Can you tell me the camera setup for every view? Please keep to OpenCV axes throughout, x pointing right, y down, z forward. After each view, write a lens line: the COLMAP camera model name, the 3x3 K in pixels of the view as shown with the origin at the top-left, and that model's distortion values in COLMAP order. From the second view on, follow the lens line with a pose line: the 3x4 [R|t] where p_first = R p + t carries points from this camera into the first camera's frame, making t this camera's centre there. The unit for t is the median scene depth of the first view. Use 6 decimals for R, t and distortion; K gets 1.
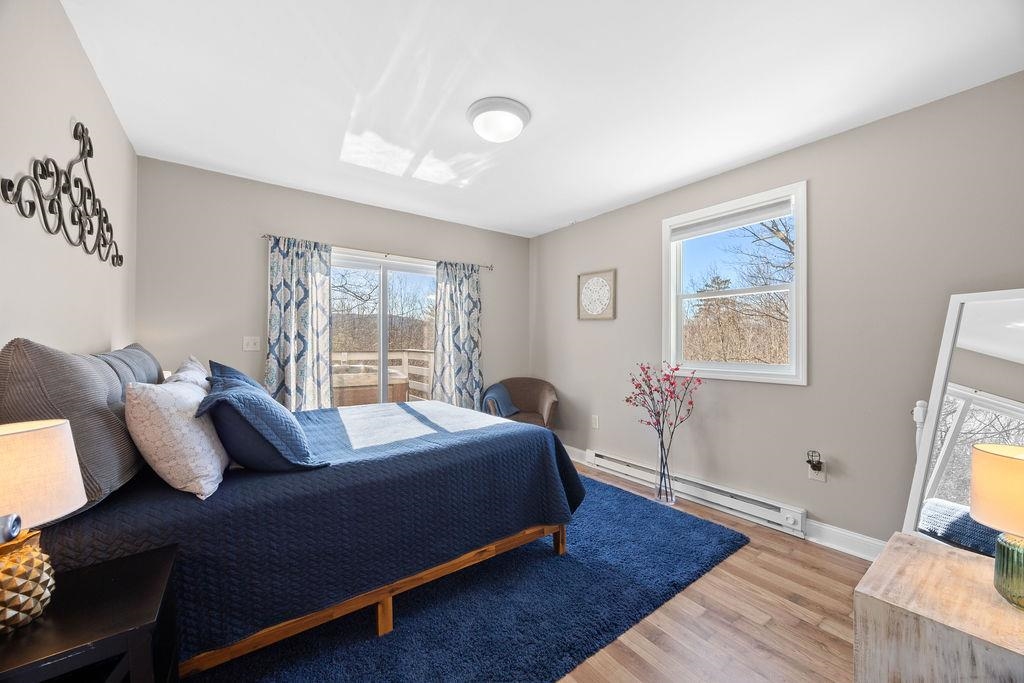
lens RADIAL K [[388.6, 0, 515.5], [0, 388.6, 346.2], [0, 0, 1]] dist [-0.002244, -0.000046]
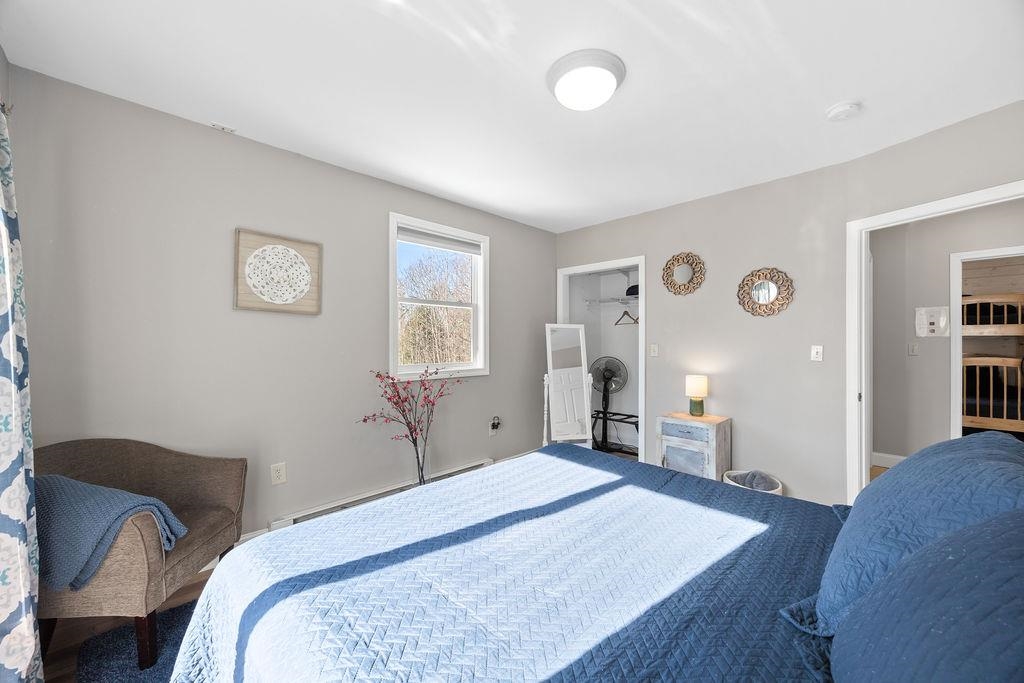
lens RADIAL K [[388.4, 0, 512.0], [0, 388.4, 341.5], [0, 0, 1]] dist [-0.001726, -0.000094]
pose [[-0.139928, -0.008461, 0.990126, -0.568809], [0.001379, 0.999961, 0.008740, -0.030751], [-0.990161, 0.002589, -0.139911, 0.859817]]
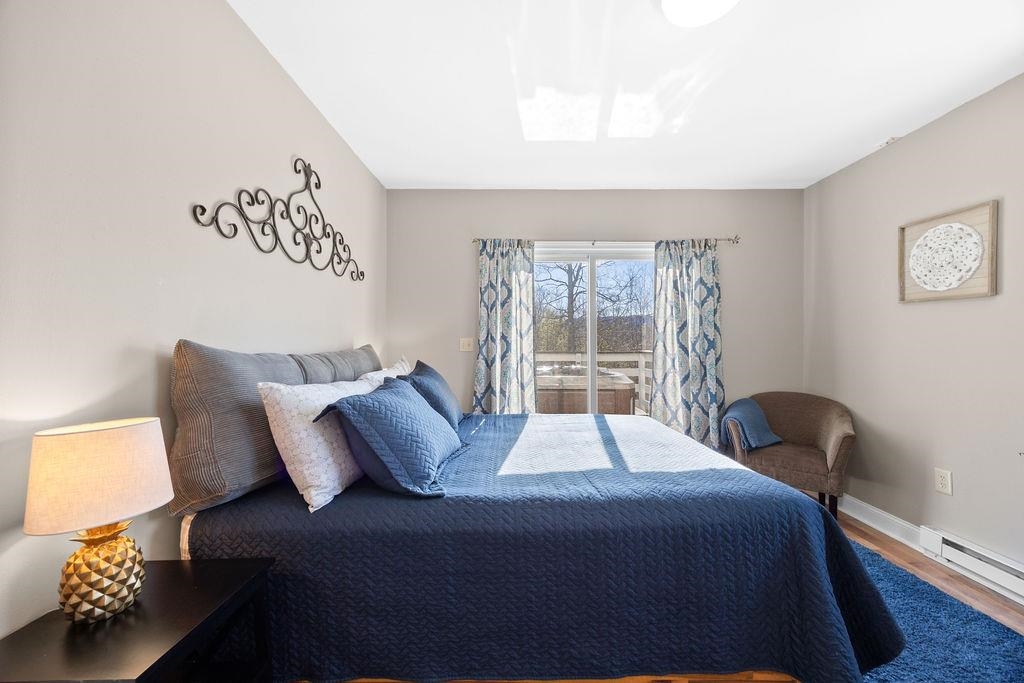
lens RADIAL K [[388.6, 0, 515.5], [0, 388.6, 346.2], [0, 0, 1]] dist [-0.002244, -0.000046]
pose [[0.800379, -0.002191, -0.599491, 0.056163], [0.000513, 0.999995, -0.002970, 0.000742], [0.599494, 0.002069, 0.800376, 0.216337]]
